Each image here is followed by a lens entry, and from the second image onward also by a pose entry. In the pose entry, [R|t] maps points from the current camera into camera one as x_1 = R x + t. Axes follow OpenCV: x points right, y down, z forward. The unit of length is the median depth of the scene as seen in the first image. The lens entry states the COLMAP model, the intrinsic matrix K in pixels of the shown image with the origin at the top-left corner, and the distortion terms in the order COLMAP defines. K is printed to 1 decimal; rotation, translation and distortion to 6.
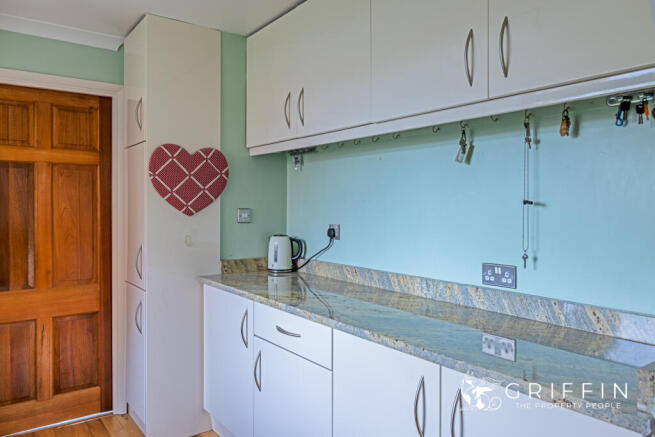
lens RADIAL K [[472.5, 0, 327.3], [0, 472.5, 207.4], [0, 0, 1]] dist [-0.000474, 0.000194]
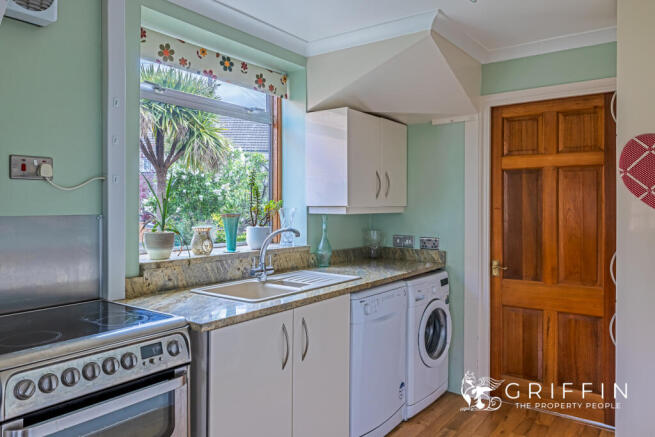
lens RADIAL K [[476.8, 0, 327.6], [0, 476.8, 199.2], [0, 0, 1]] dist [-0.003016, -0.002012]
pose [[0.287336, -0.014239, -0.957724, 0.298827], [-0.008196, 0.999816, -0.017323, 0.002319], [0.957795, 0.012827, 0.287167, 0.192696]]
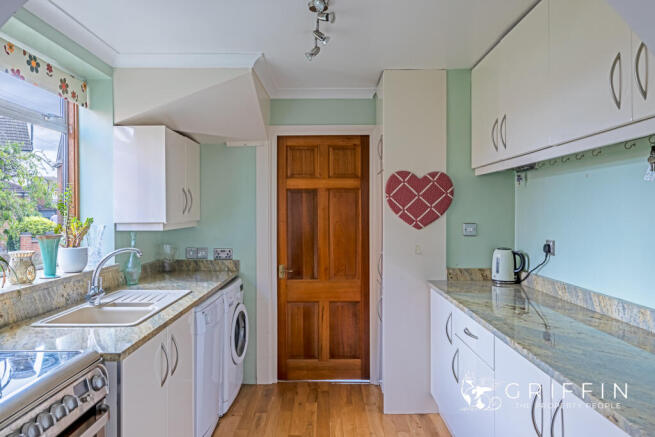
lens RADIAL K [[472.5, 0, 327.3], [0, 472.5, 207.4], [0, 0, 1]] dist [-0.000474, 0.000194]
pose [[0.799684, -0.009044, -0.600354, 0.235666], [0.001181, 0.999908, -0.013490, -0.021022], [0.600421, 0.010079, 0.799621, -0.098024]]
